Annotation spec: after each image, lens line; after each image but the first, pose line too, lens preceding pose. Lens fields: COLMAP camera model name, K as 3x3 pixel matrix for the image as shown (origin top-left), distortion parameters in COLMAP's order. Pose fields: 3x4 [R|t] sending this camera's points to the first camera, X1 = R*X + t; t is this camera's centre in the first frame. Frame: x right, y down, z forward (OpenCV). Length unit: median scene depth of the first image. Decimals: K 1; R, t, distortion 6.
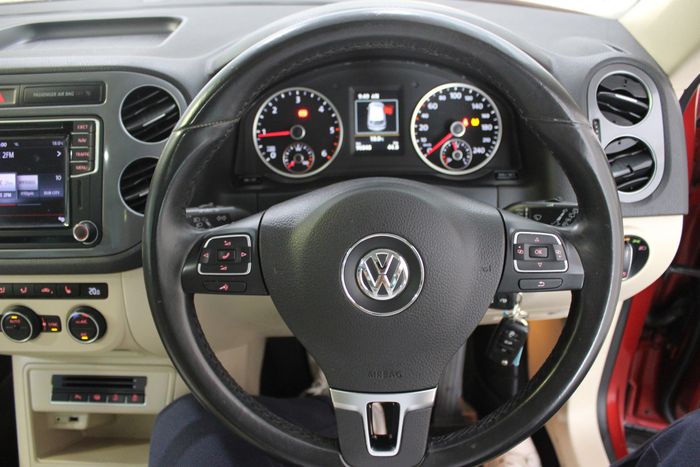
lens RADIAL K [[590.8, 0, 367.4], [0, 590.8, 232.6], [0, 0, 1]] dist [-0.138573, 0.098961]
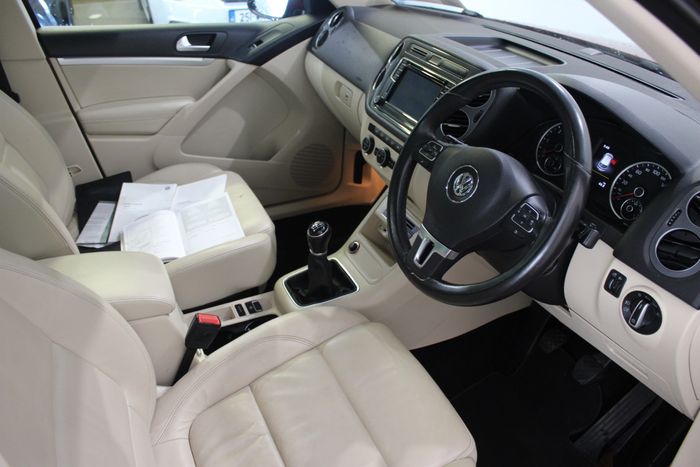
lens RADIAL K [[590.8, 0, 350.8], [0, 590.8, 238.0], [0, 0, 1]] dist [-0.138573, 0.098961]
pose [[0.460492, 0.518017, -0.720837, 0.867929], [-0.560193, 0.799518, 0.216692, -0.002260], [0.688572, 0.304023, 0.658361, -0.339063]]
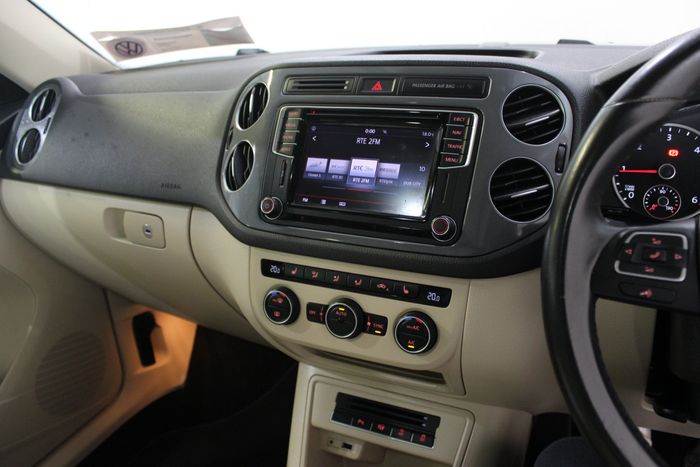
lens RADIAL K [[590.8, 0, 350.0], [0, 590.8, 226.7], [0, 0, 1]] dist [-0.138573, 0.098961]
pose [[0.912233, 0.133387, -0.387349, -0.208568], [-0.205530, 0.966921, -0.151069, 0.133760], [0.354385, 0.217422, 0.909472, 0.076361]]
